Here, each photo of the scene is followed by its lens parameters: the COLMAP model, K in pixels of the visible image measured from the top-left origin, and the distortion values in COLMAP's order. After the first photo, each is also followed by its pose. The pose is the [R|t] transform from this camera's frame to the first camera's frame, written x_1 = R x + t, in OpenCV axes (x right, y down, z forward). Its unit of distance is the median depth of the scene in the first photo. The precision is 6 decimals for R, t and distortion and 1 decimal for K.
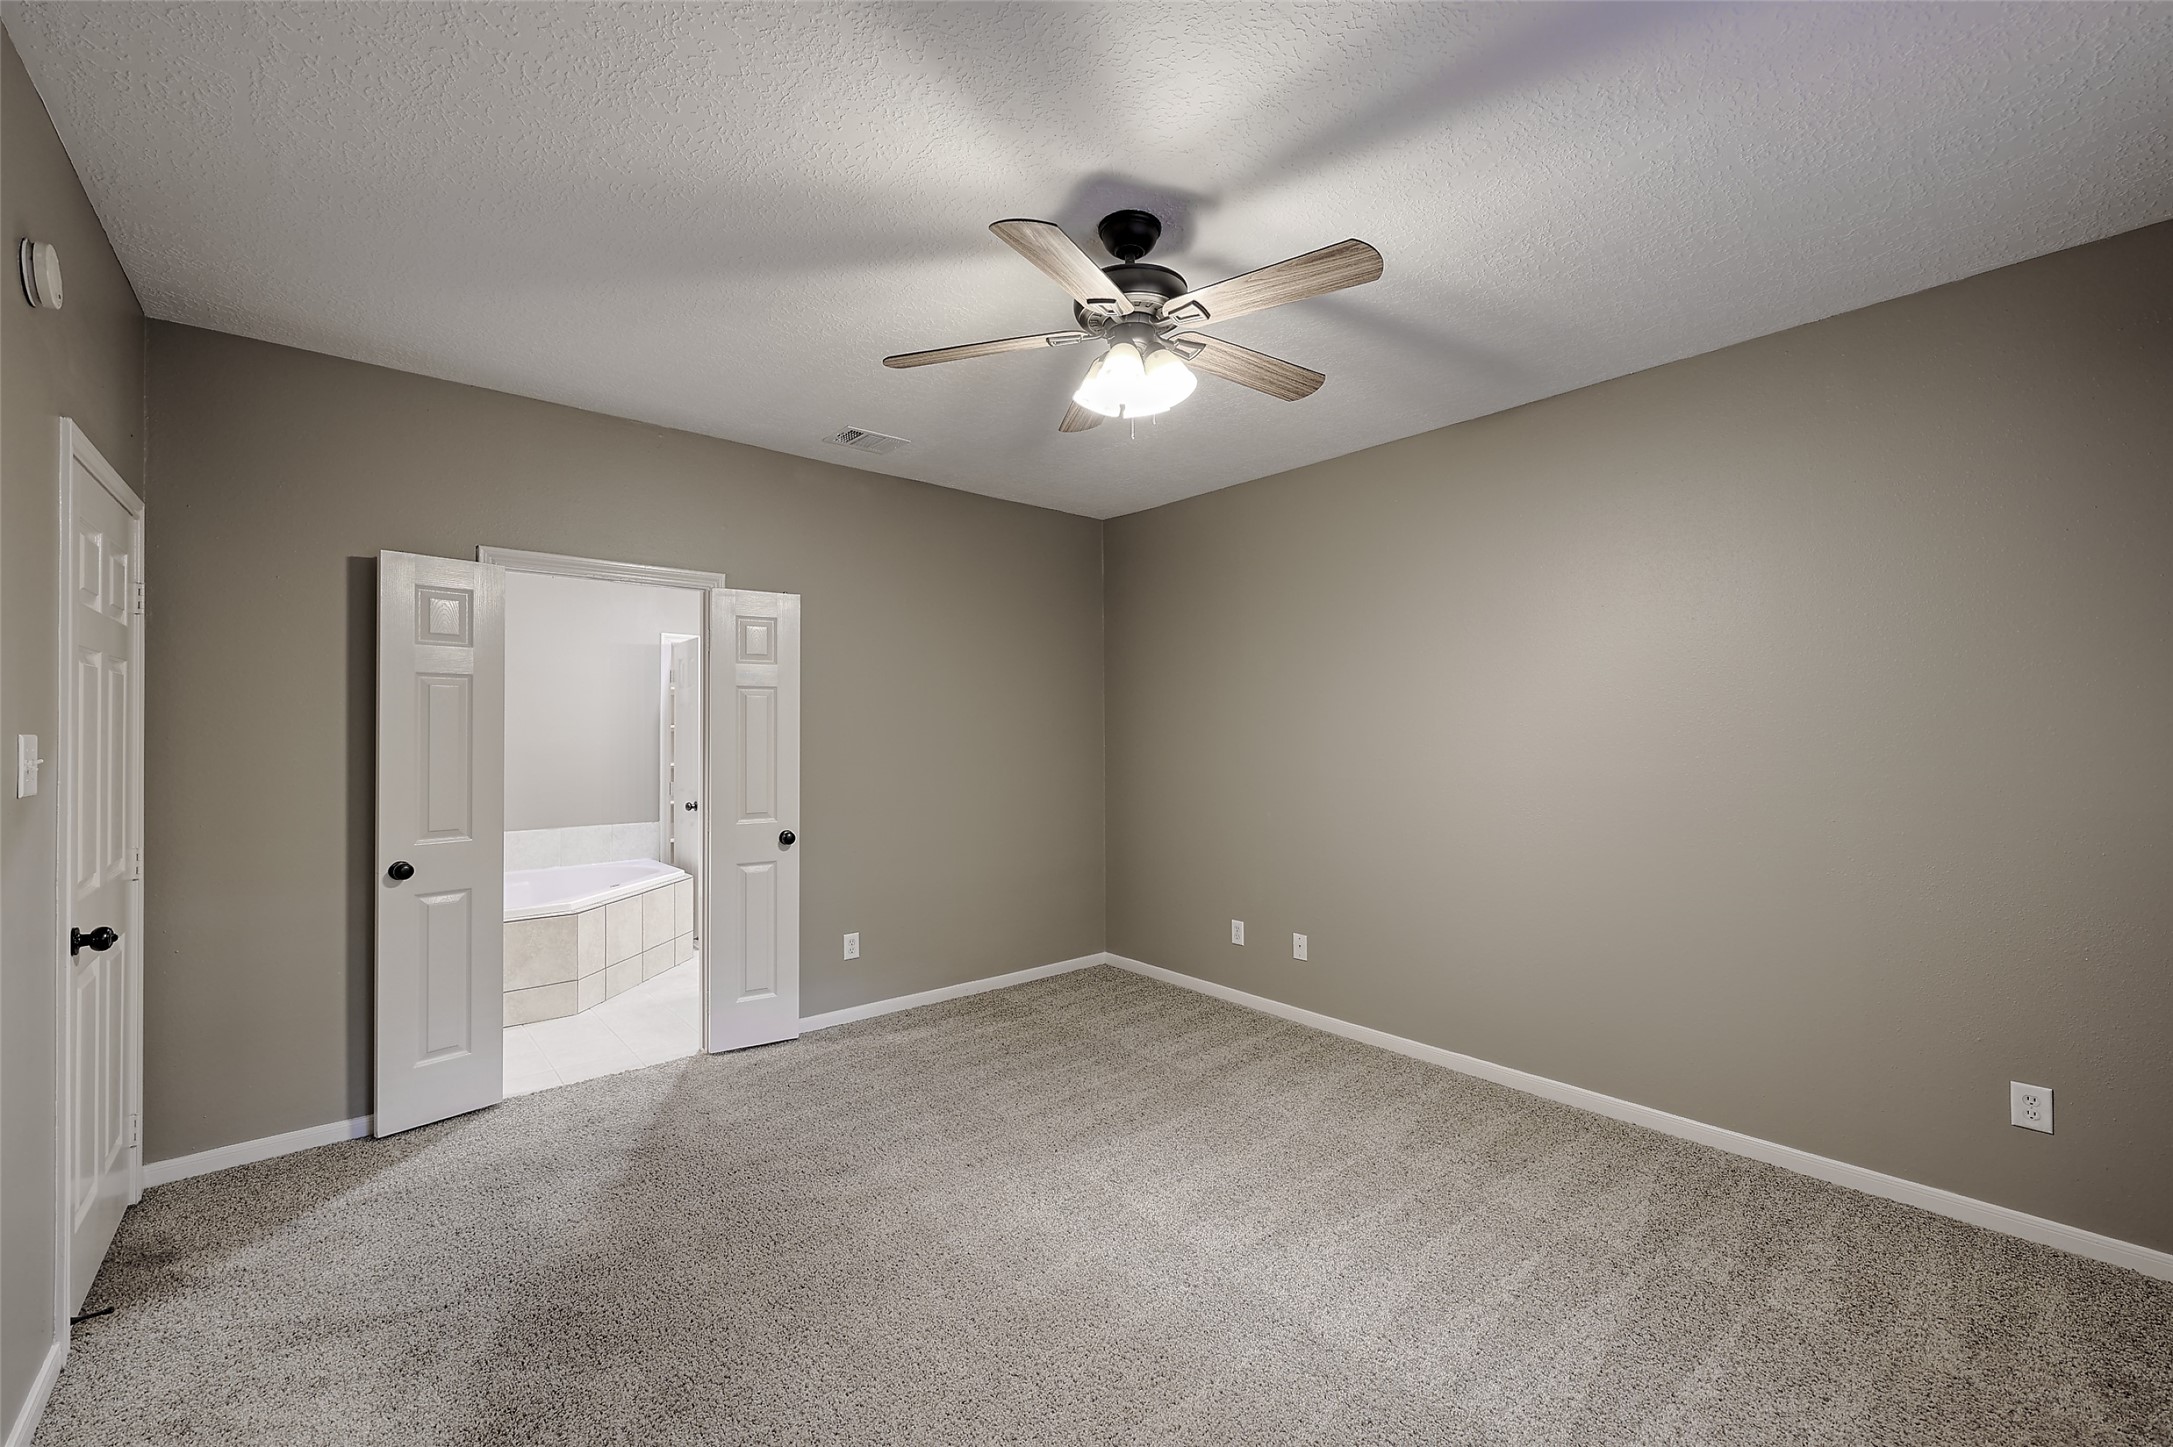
lens RADIAL K [[889.3, 0, 1094.2], [0, 889.3, 734.6], [0, 0, 1]] dist [0.002329, 0.000123]
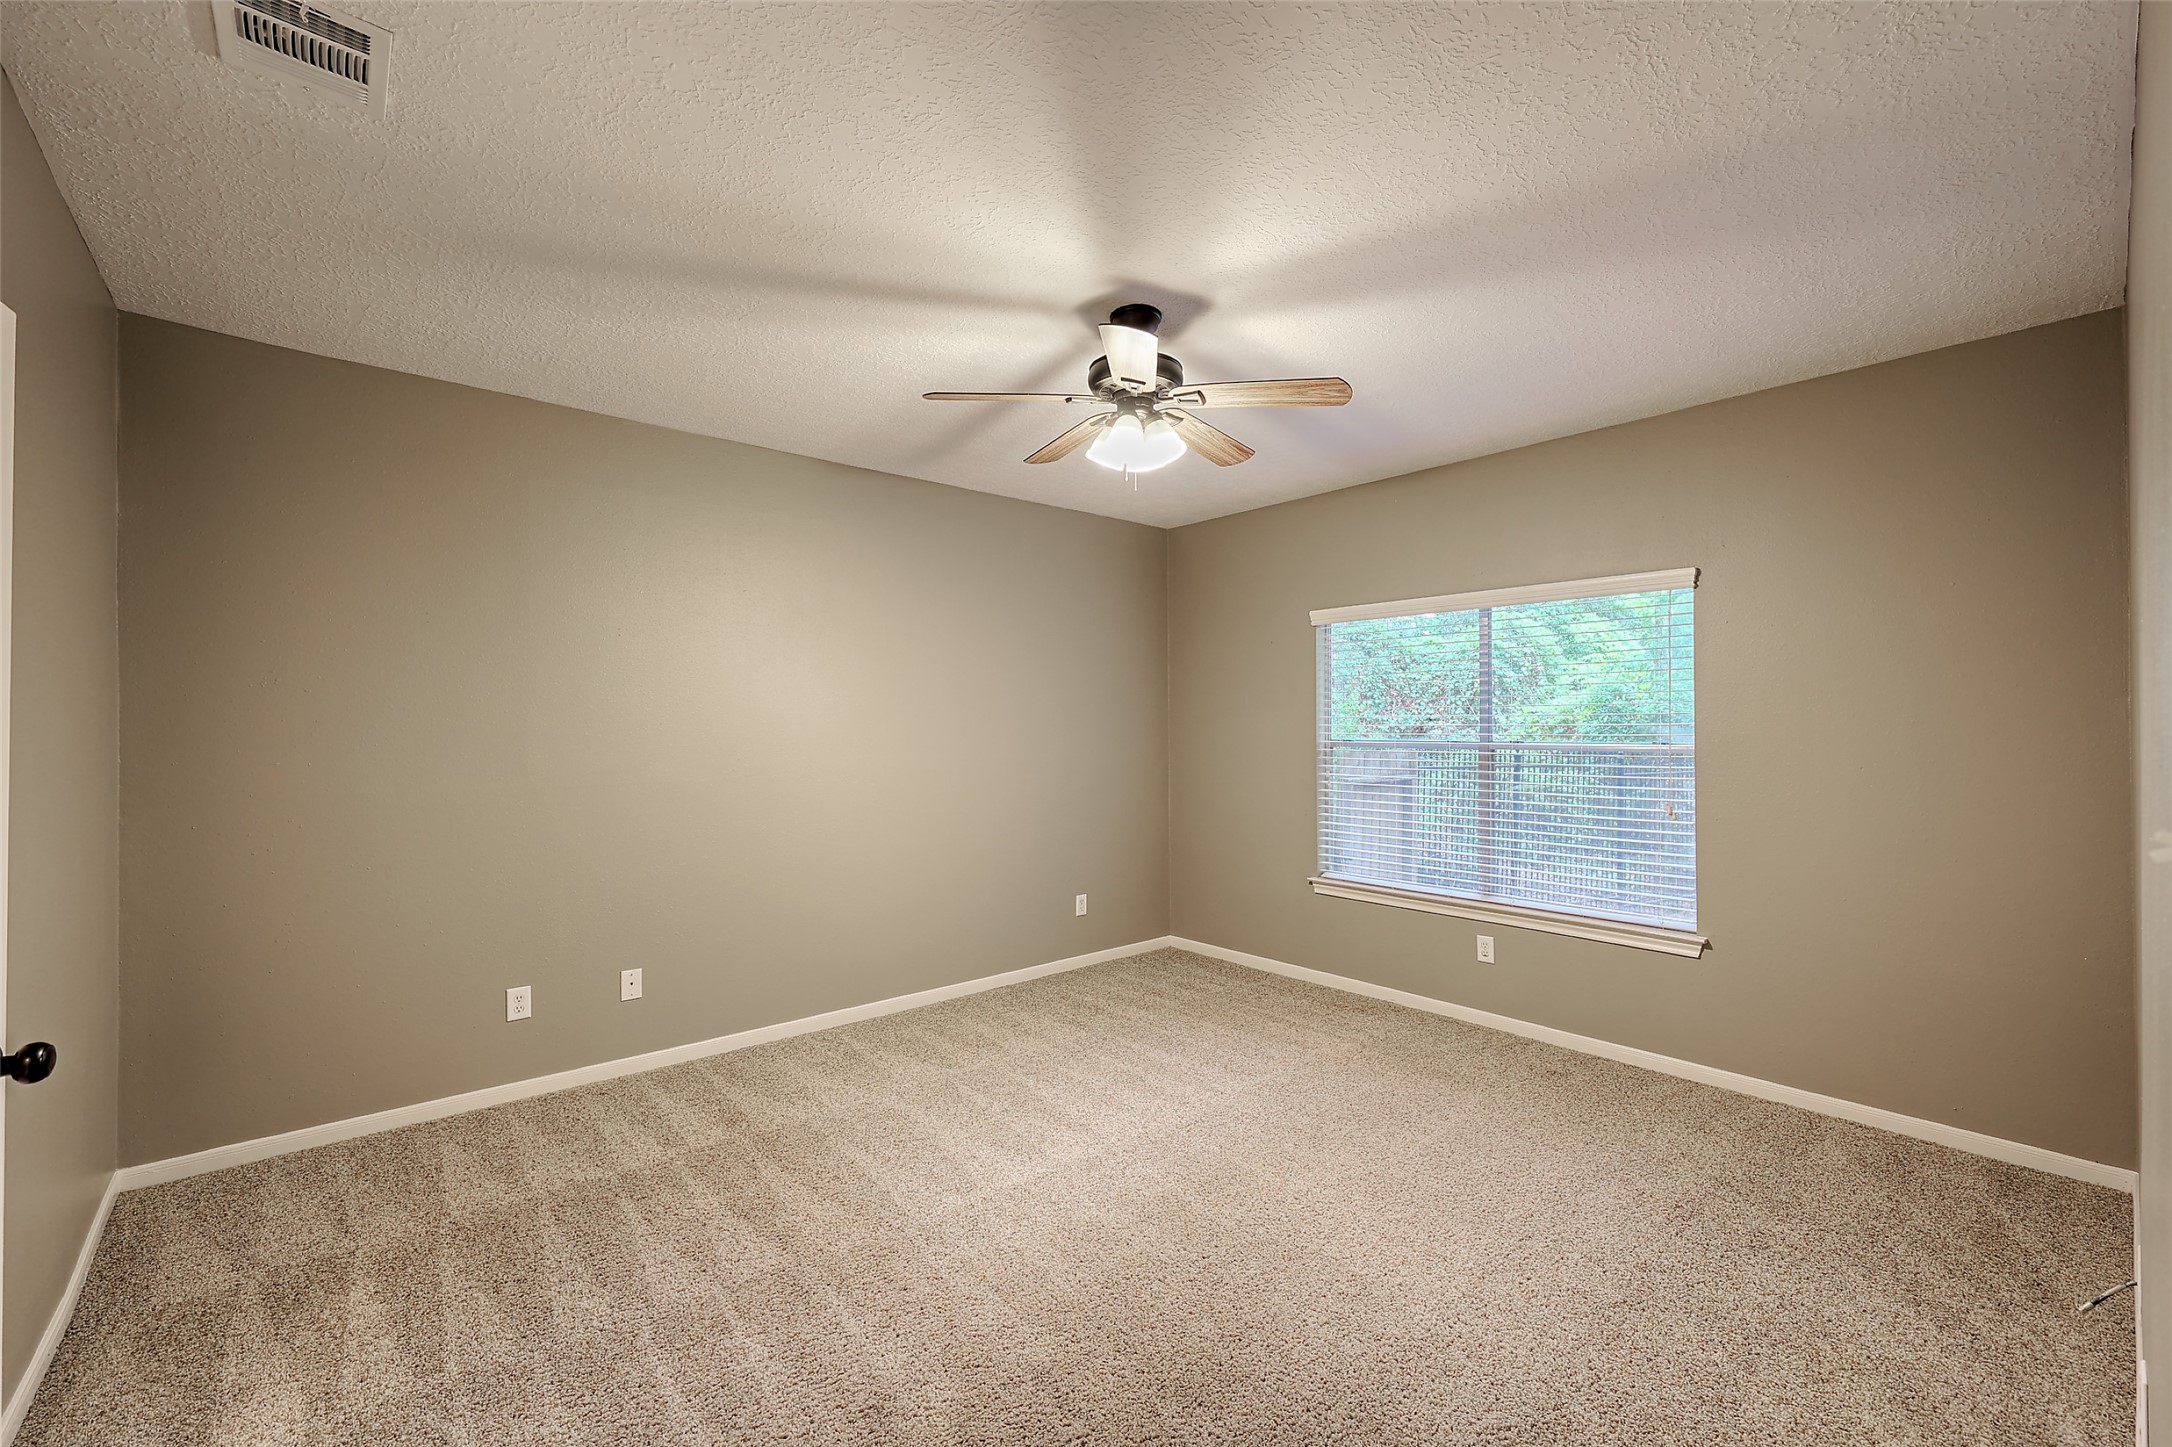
lens RADIAL K [[888.9, 0, 1093.7], [0, 888.9, 734.6], [0, 0, 1]] dist [0.002329, 0.000123]
pose [[-0.015553, -0.002269, 0.999876, -0.776137], [0.006711, 0.999975, 0.002374, 0.003964], [-0.999857, 0.006747, -0.015537, 0.719577]]
